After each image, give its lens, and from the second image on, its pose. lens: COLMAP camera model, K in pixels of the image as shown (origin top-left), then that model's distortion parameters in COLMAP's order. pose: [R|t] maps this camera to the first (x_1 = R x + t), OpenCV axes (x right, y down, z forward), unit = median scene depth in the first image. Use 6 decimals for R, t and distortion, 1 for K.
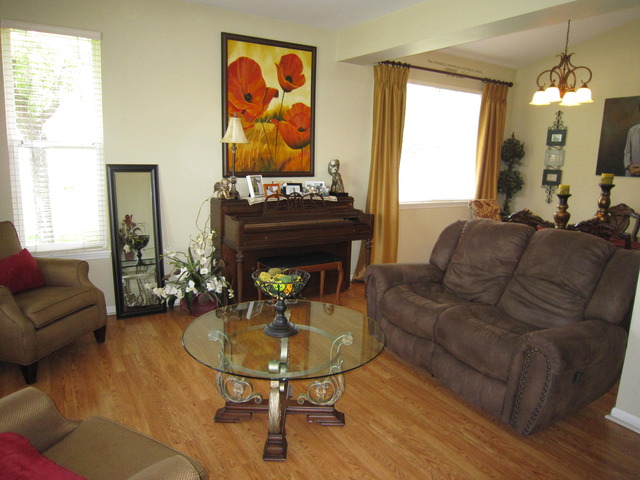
lens RADIAL K [[460.1, 0, 317.3], [0, 460.1, 239.1], [0, 0, 1]] dist [-0.057284, 0.025508]
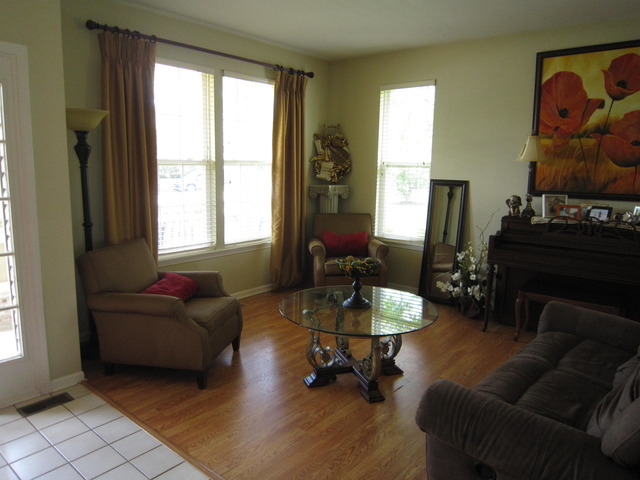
lens RADIAL K [[460.1, 0, 317.3], [0, 460.1, 239.1], [0, 0, 1]] dist [-0.057284, 0.025508]
pose [[0.315498, 0.131019, -0.939838, 0.577020], [-0.179691, 0.980752, 0.076401, -0.032075], [0.931757, 0.144776, 0.332968, 0.240278]]
